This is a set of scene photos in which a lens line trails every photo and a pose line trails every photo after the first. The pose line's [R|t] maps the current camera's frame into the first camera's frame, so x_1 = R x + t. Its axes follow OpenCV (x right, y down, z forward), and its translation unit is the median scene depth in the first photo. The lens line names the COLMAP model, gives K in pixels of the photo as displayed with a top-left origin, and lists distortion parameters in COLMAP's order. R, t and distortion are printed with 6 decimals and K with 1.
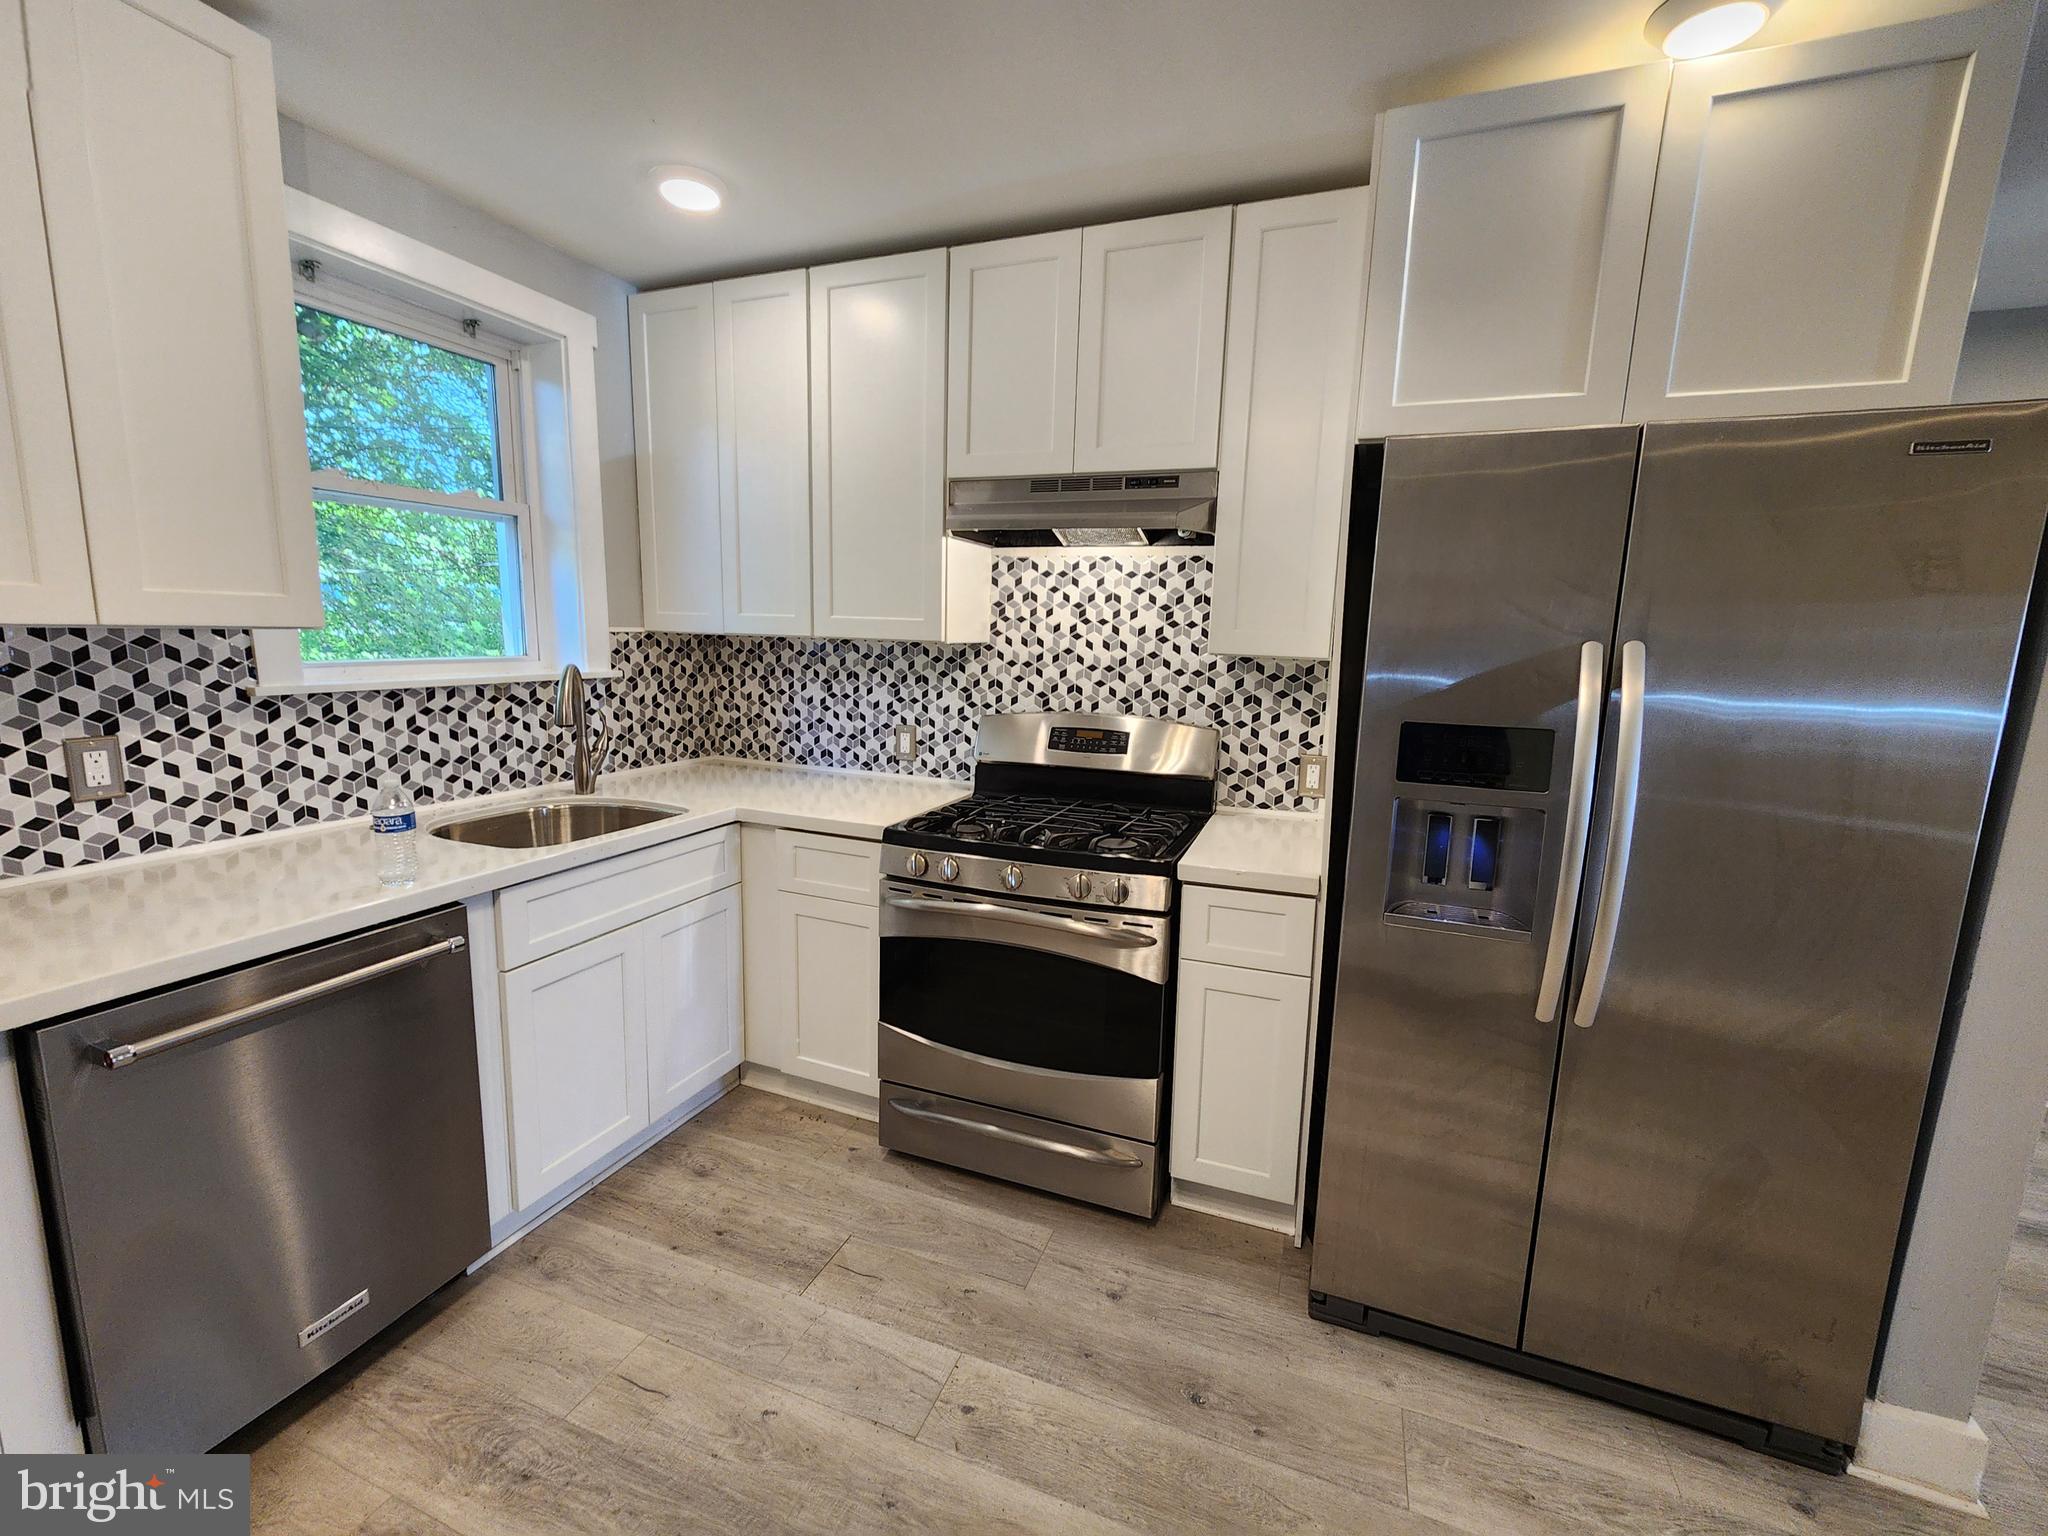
lens RADIAL K [[843.3, 0, 1022.6], [0, 843.3, 763.5], [0, 0, 1]] dist [-0.006169, 0.002945]
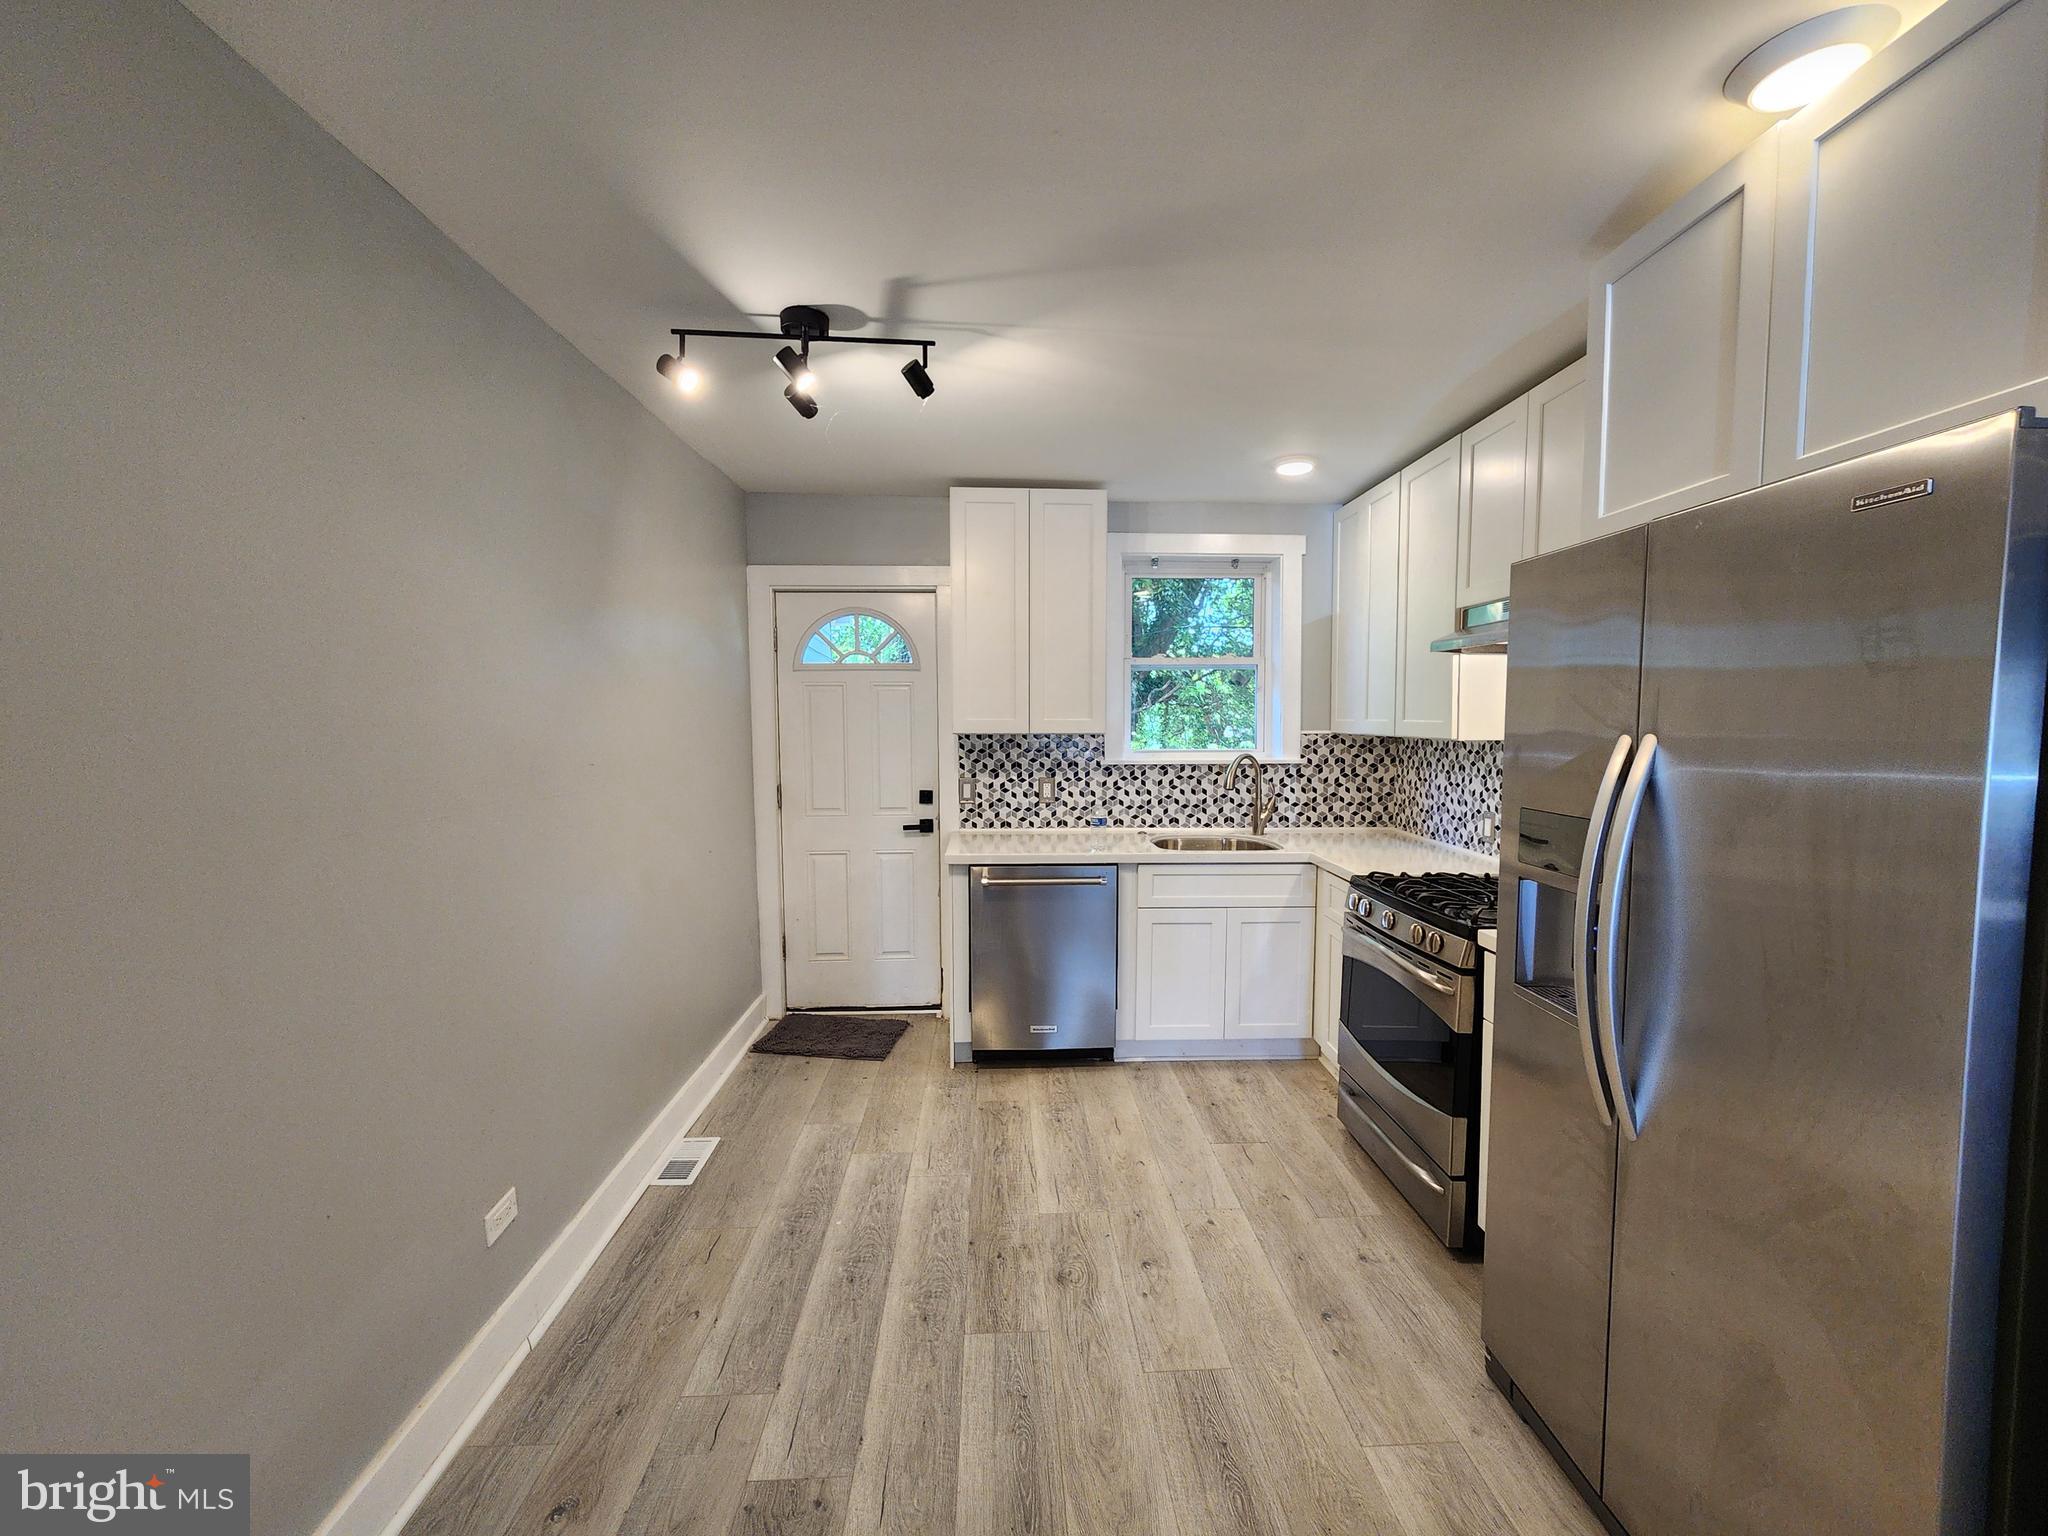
lens RADIAL K [[843.3, 0, 1054.7], [0, 843.3, 767.1], [0, 0, 1]] dist [-0.006169, 0.002945]
pose [[0.414074, 0.026115, -0.909869, 0.816656], [-0.130267, 0.990999, -0.030840, 0.008296], [0.900874, 0.131295, 0.413749, -0.017402]]
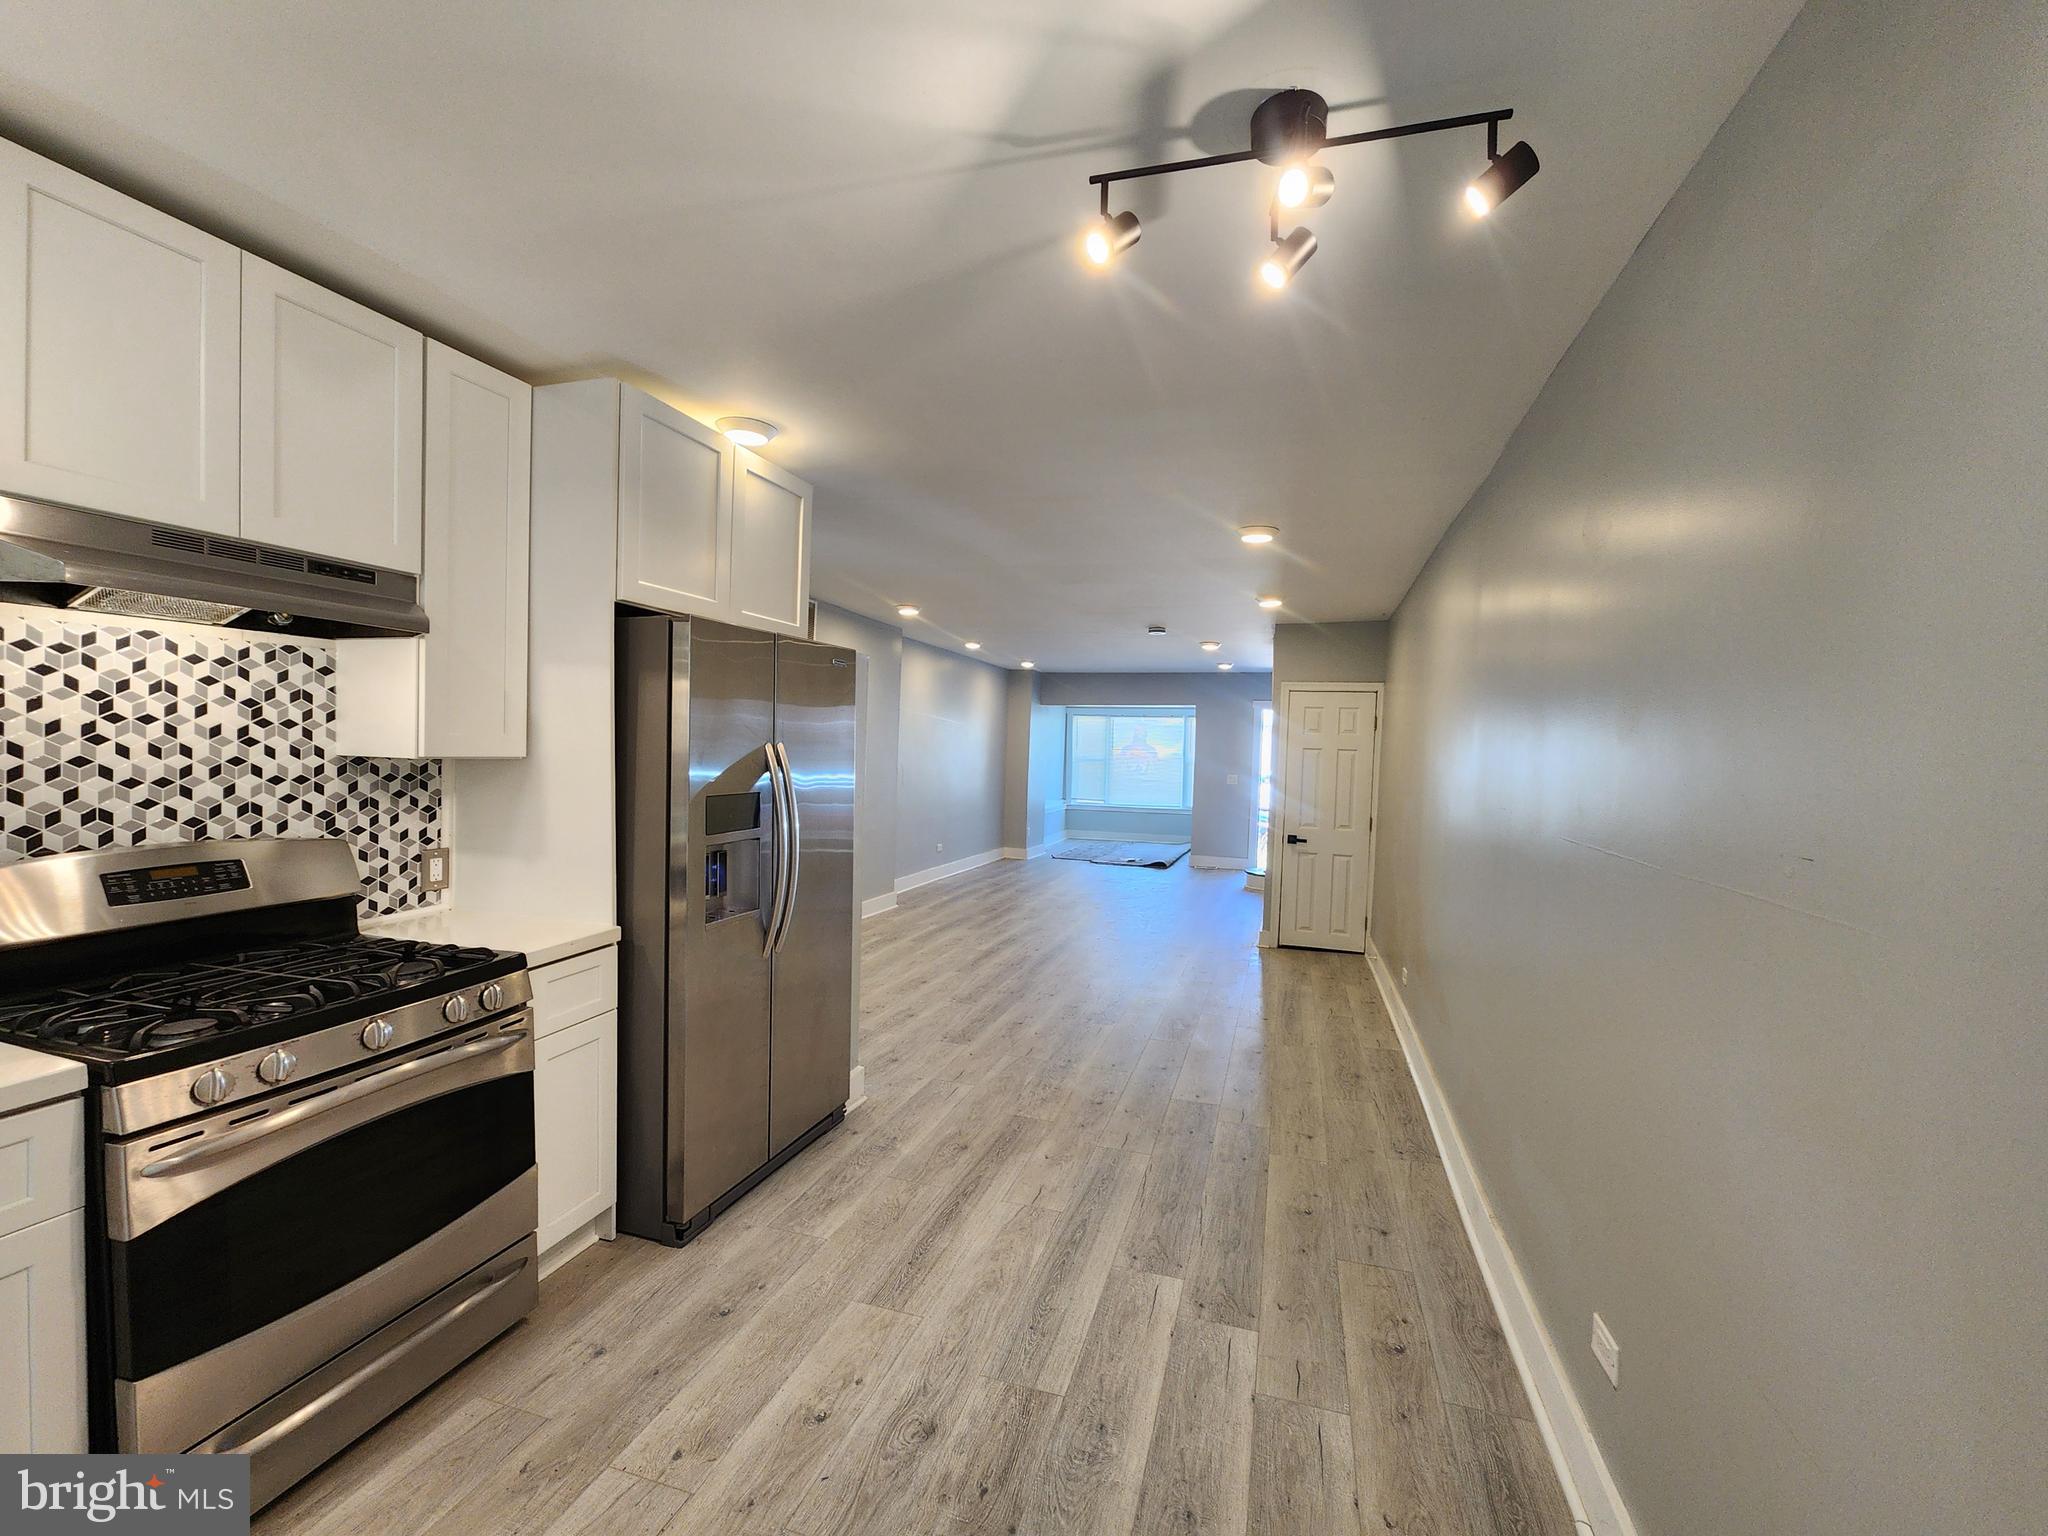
lens RADIAL K [[843.3, 0, 1034.5], [0, 843.3, 765.7], [0, 0, 1]] dist [-0.006169, 0.002945]
pose [[-0.059234, -0.052383, 0.996869, -0.756327], [0.131307, 0.989536, 0.059800, -0.079664], [-0.989570, 0.134438, -0.051736, 0.320252]]
